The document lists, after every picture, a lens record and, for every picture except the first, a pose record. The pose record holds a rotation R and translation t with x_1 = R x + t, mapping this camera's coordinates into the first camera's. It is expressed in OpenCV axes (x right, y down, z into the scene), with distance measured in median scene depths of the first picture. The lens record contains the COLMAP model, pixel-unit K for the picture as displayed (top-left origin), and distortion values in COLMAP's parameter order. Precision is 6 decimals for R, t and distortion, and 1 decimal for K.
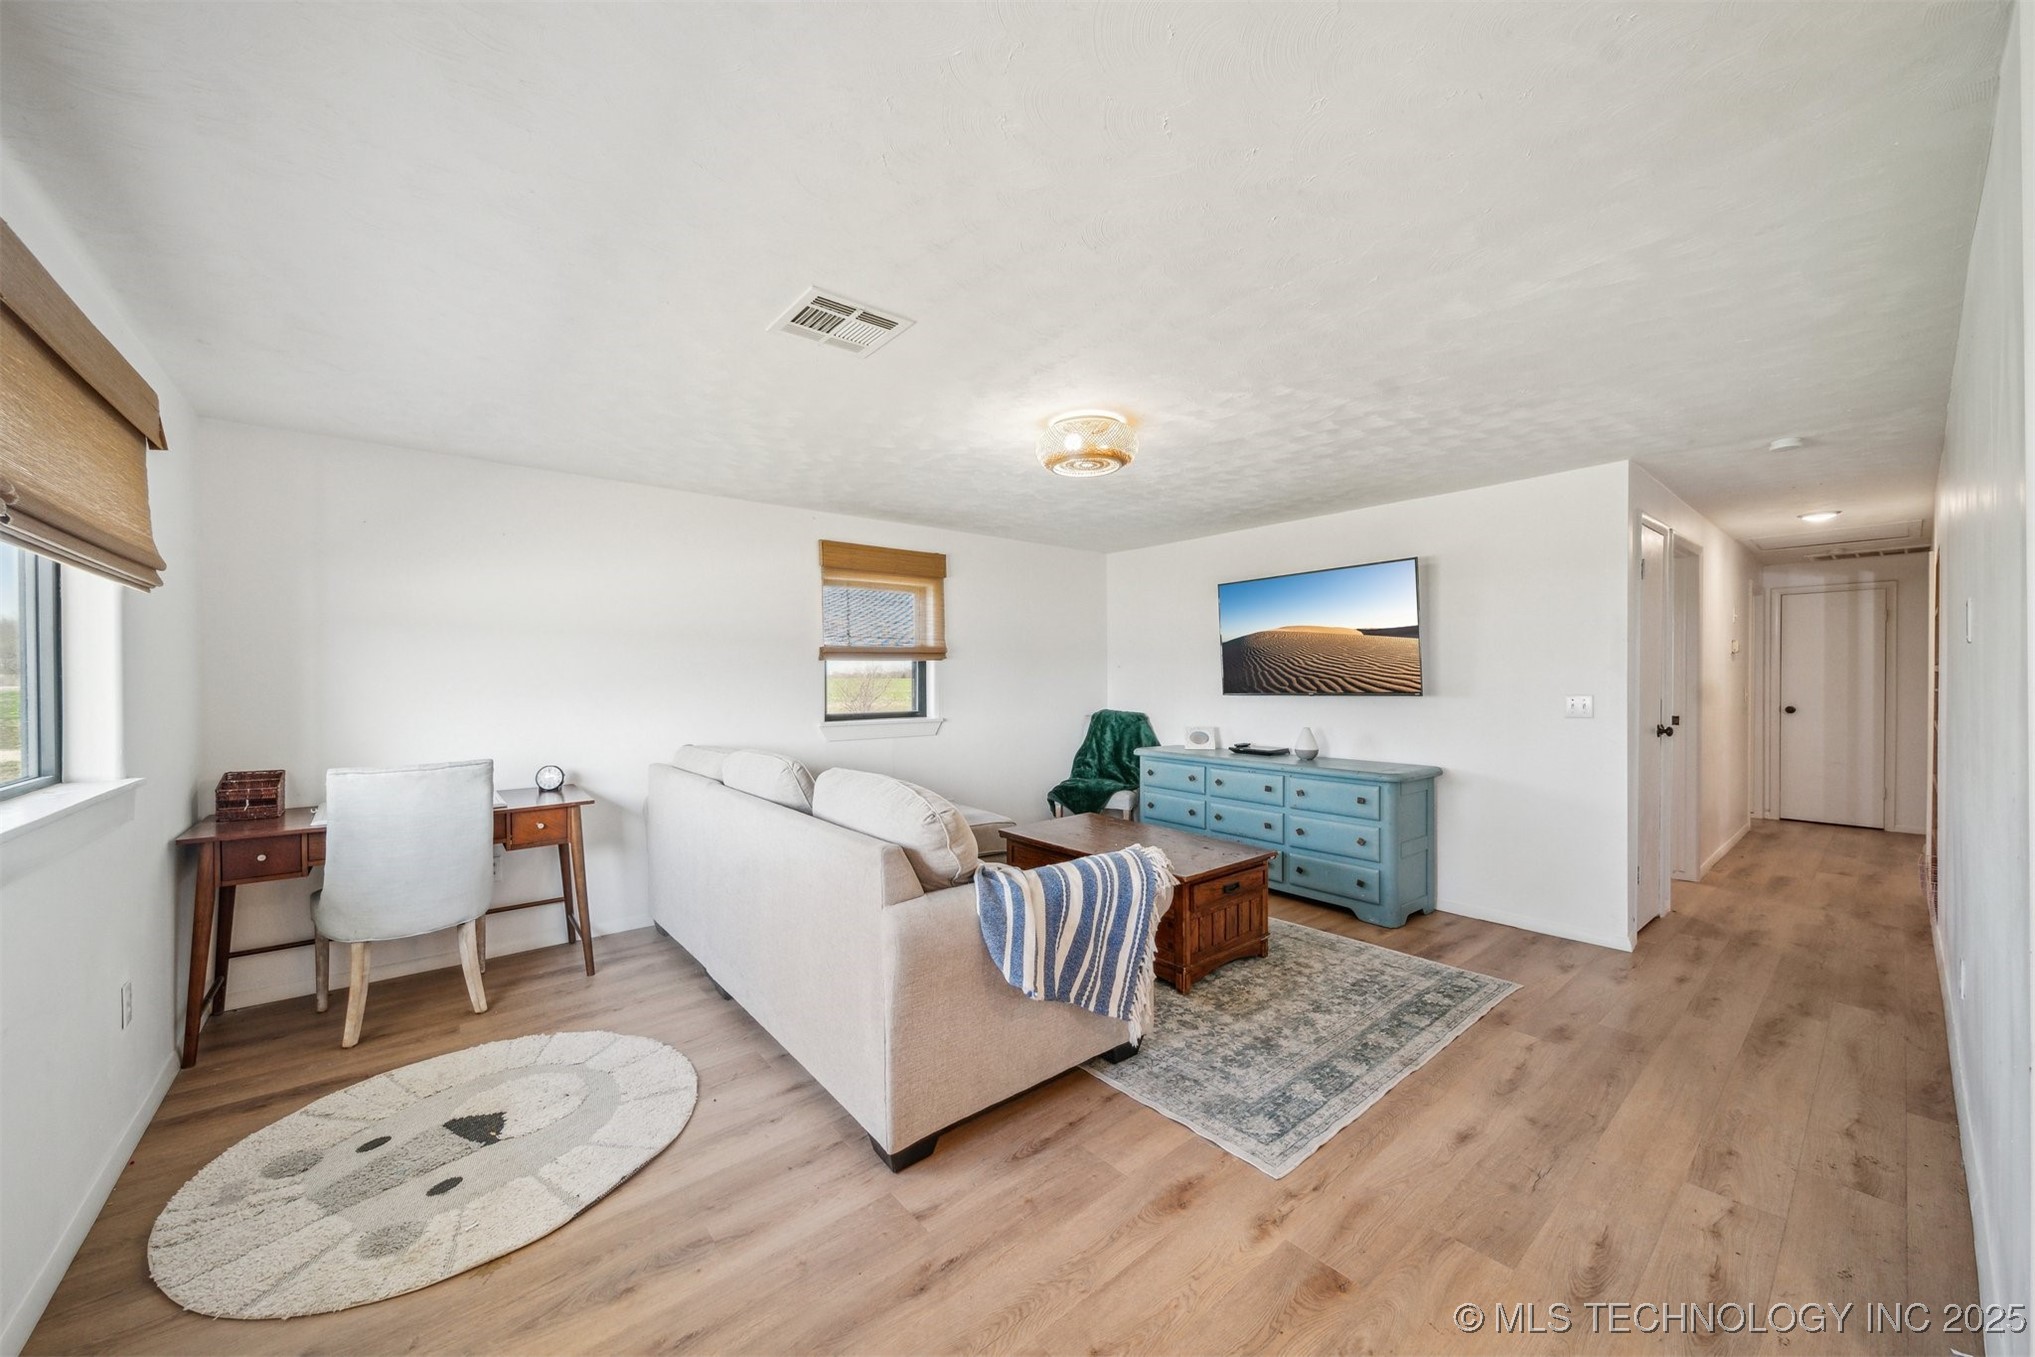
lens RADIAL K [[743.1, 0, 1019.0], [0, 743.1, 680.9], [0, 0, 1]] dist [-0.000180, -0.000266]
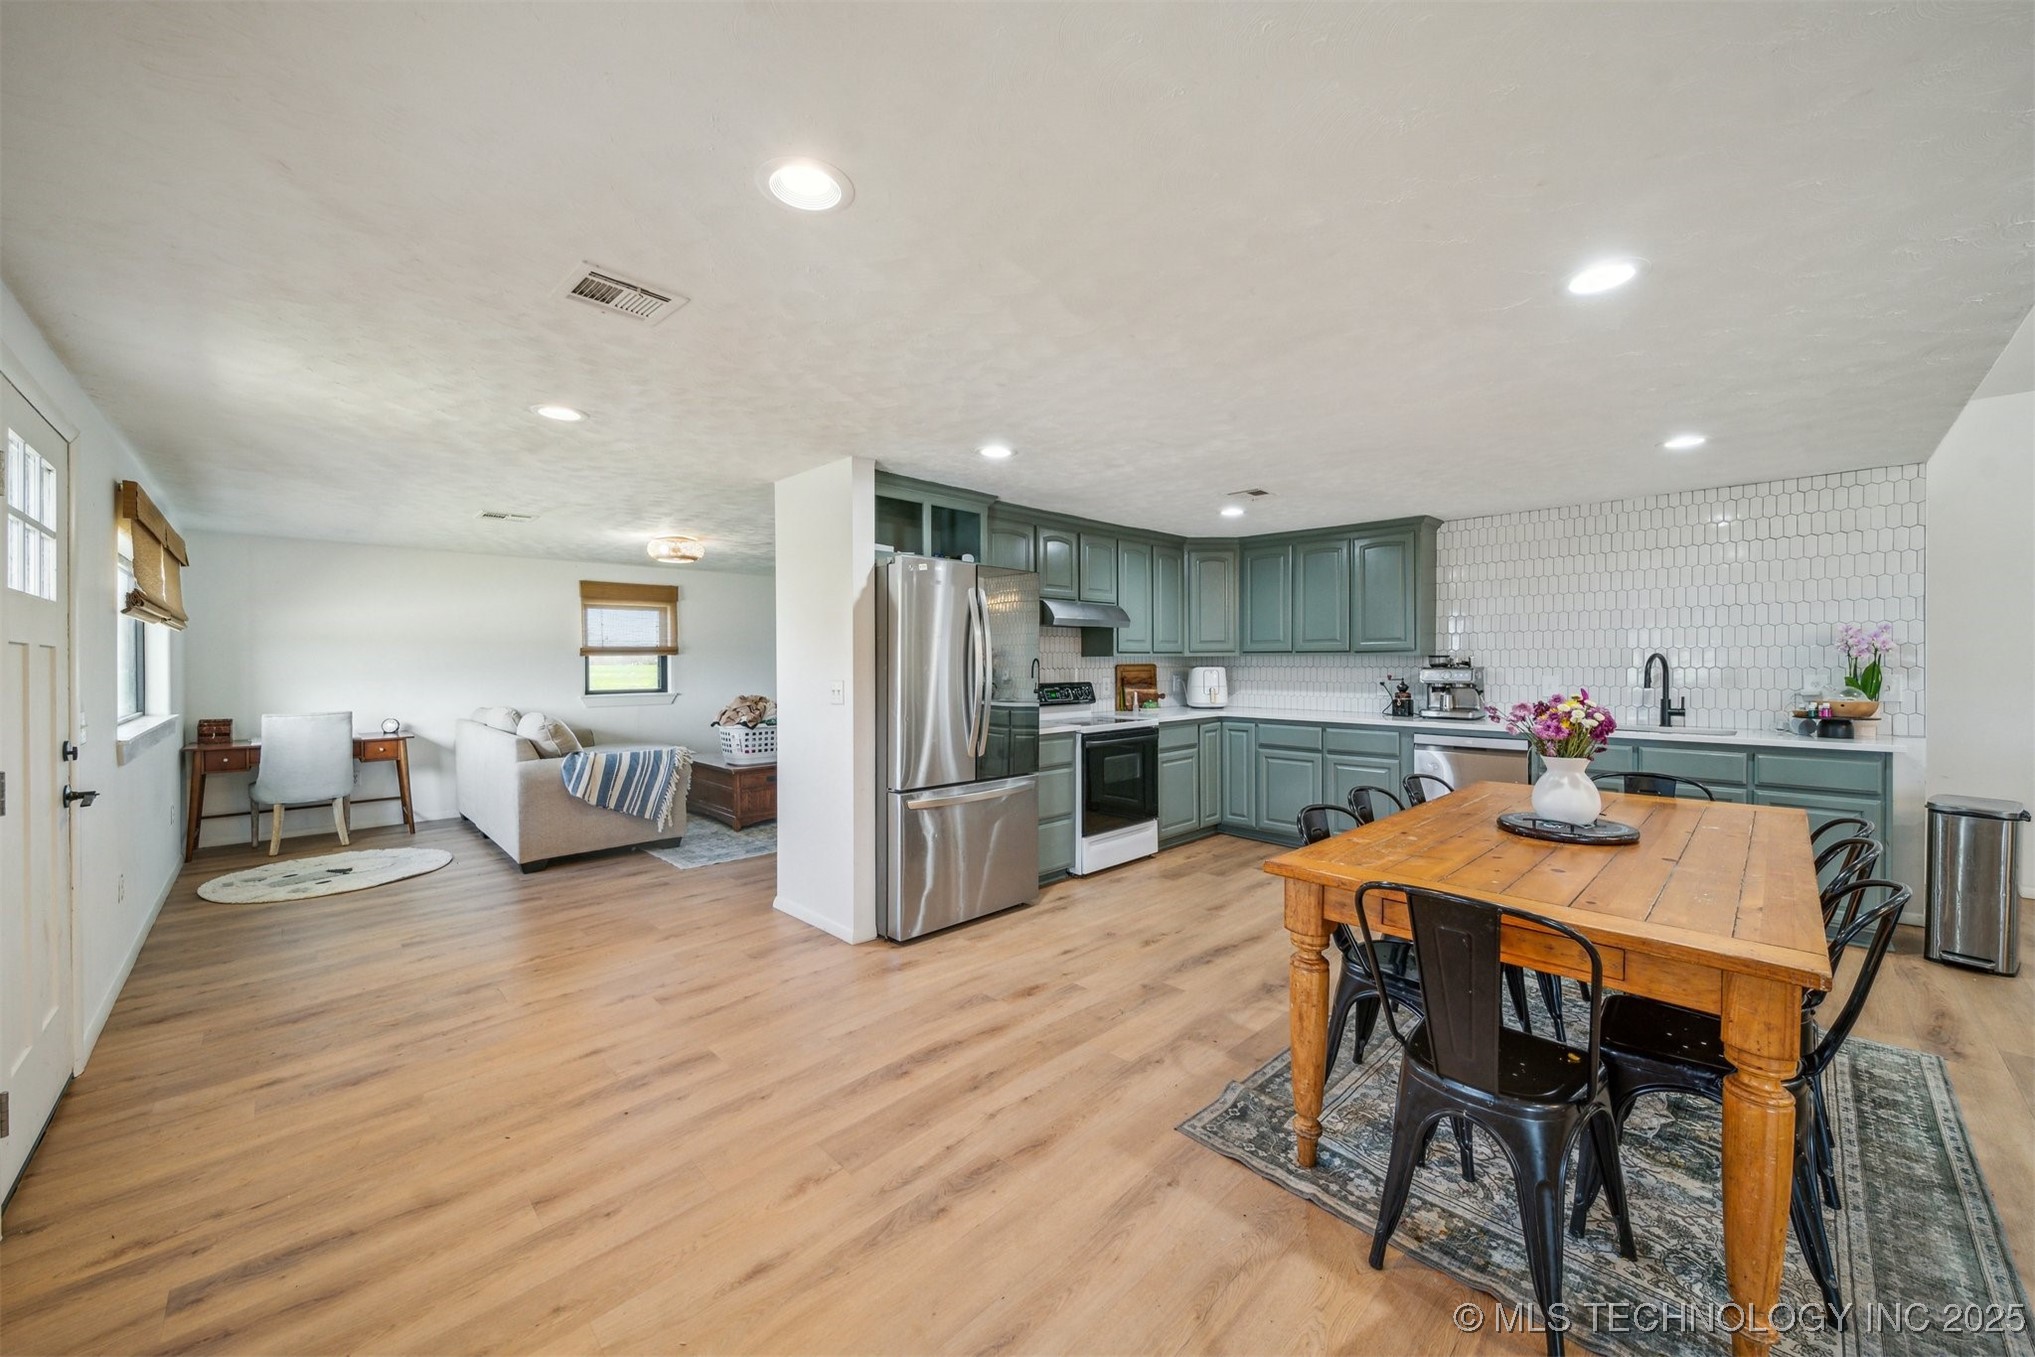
lens RADIAL K [[743.1, 0, 1005.1], [0, 743.1, 666.3], [0, 0, 1]] dist [-0.000180, -0.000266]
pose [[0.997064, -0.003483, 0.076489, 0.776133], [0.003547, 0.999993, -0.000696, -0.002804], [-0.076486, 0.000965, 0.997070, -0.975846]]
